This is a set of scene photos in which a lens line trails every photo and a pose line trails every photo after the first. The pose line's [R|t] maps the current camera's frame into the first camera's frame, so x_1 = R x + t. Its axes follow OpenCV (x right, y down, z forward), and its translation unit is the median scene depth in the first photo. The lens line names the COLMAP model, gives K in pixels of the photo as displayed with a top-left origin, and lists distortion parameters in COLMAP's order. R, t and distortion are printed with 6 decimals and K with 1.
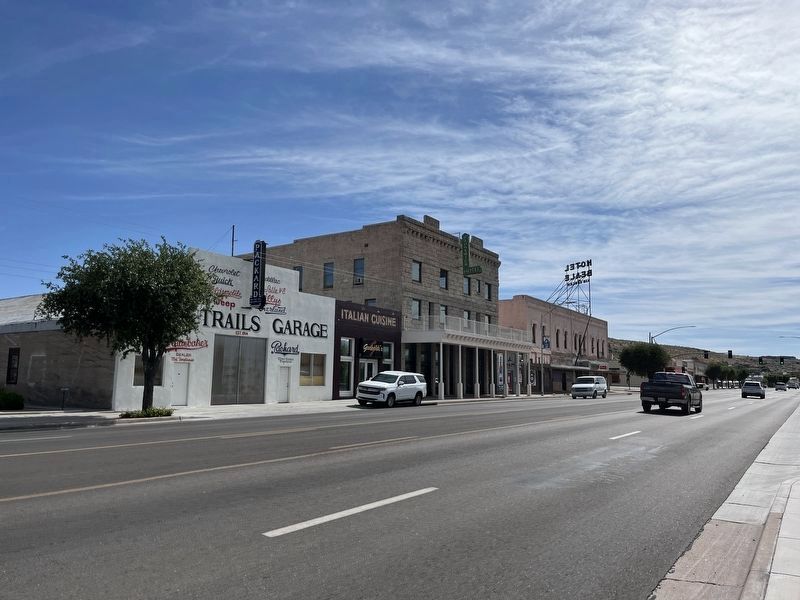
lens RADIAL K [[596.8, 0, 400.0], [0, 596.8, 300.0], [0, 0, 1]] dist [0.039470, -0.002690]
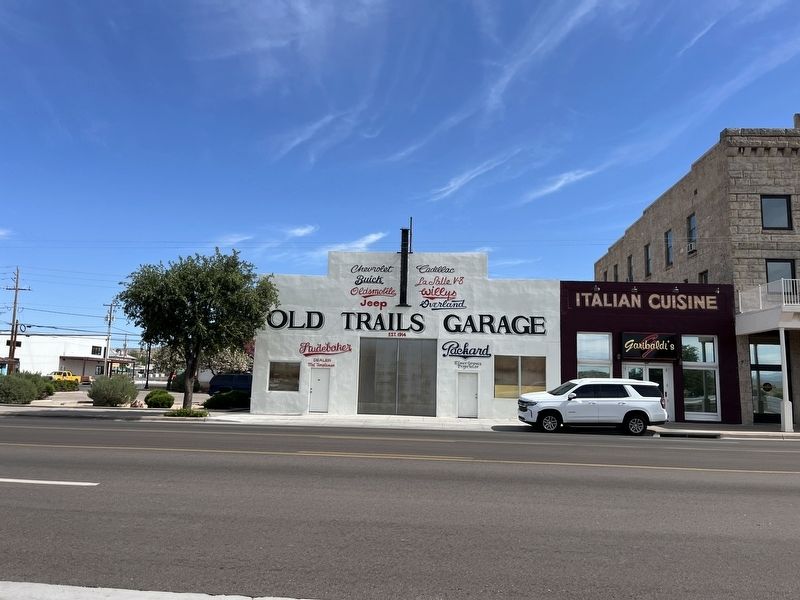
lens RADIAL K [[596.8, 0, 400.0], [0, 596.8, 300.0], [0, 0, 1]] dist [0.039470, -0.002690]
pose [[0.505329, -0.120976, -0.854405, 0.473098], [0.091587, 0.992051, -0.086297, 0.076789], [0.858053, -0.034644, 0.512392, 0.521538]]
